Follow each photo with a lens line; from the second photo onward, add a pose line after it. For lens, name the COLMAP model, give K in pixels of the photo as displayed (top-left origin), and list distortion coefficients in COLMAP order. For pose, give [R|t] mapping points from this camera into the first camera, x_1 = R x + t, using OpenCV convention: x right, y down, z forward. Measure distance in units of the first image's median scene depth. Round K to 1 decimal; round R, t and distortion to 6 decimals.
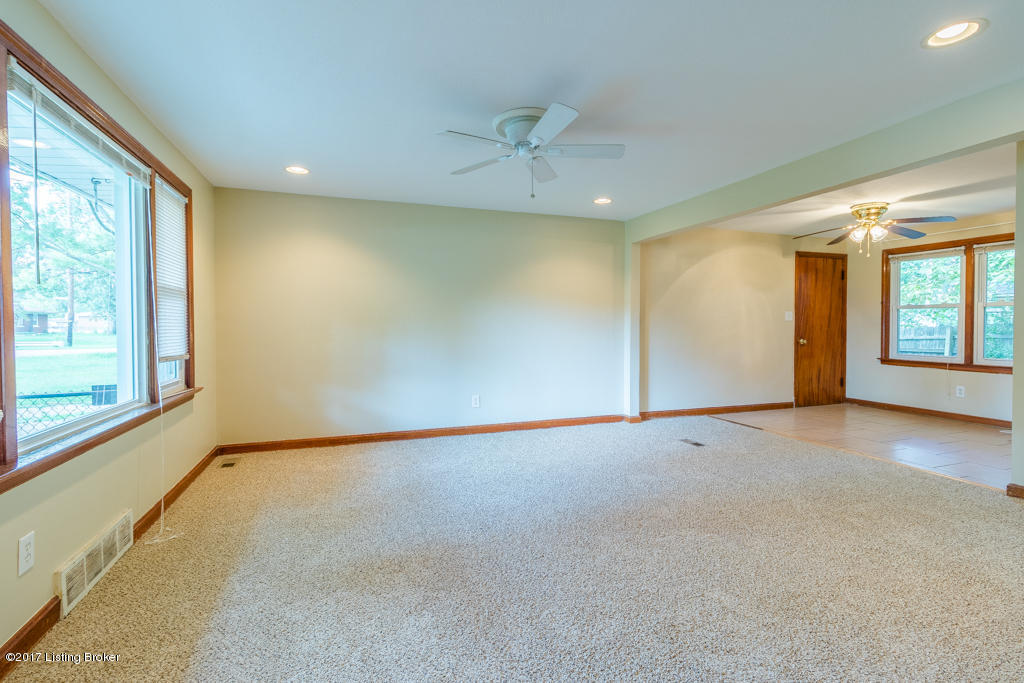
lens RADIAL K [[473.9, 0, 512.7], [0, 473.9, 336.3], [0, 0, 1]] dist [-0.000401, 0.001446]
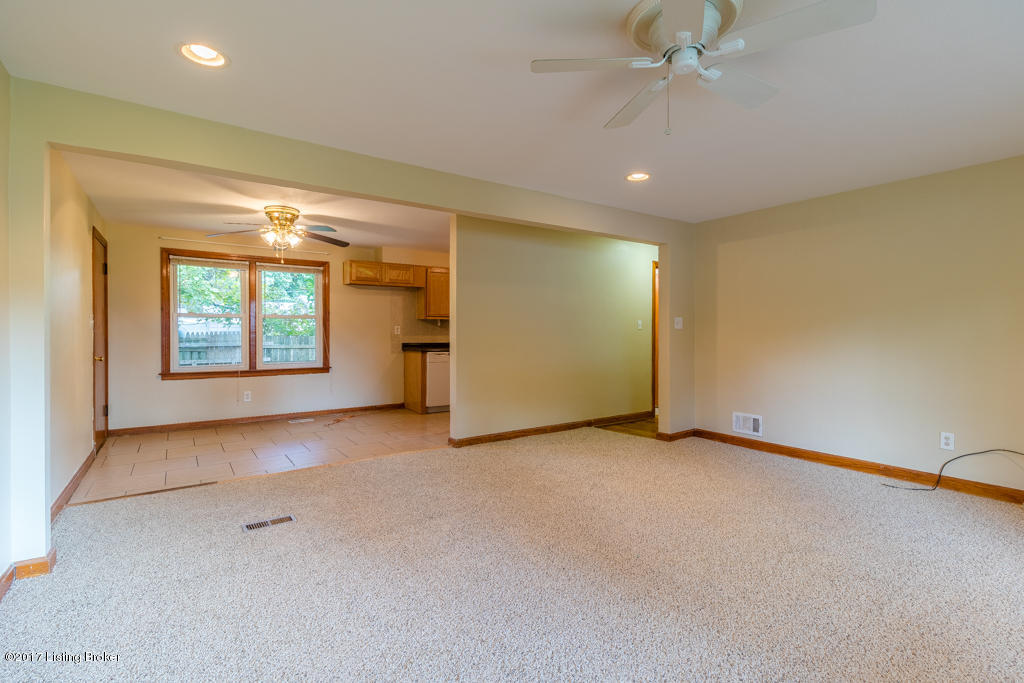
lens RADIAL K [[473.9, 0, 510.2], [0, 473.9, 330.4], [0, 0, 1]] dist [-0.000401, 0.001446]
pose [[-0.247882, -0.002499, 0.968787, -0.223835], [0.021417, 0.999738, 0.008059, -0.026177], [-0.968554, 0.022746, -0.247763, 0.635648]]
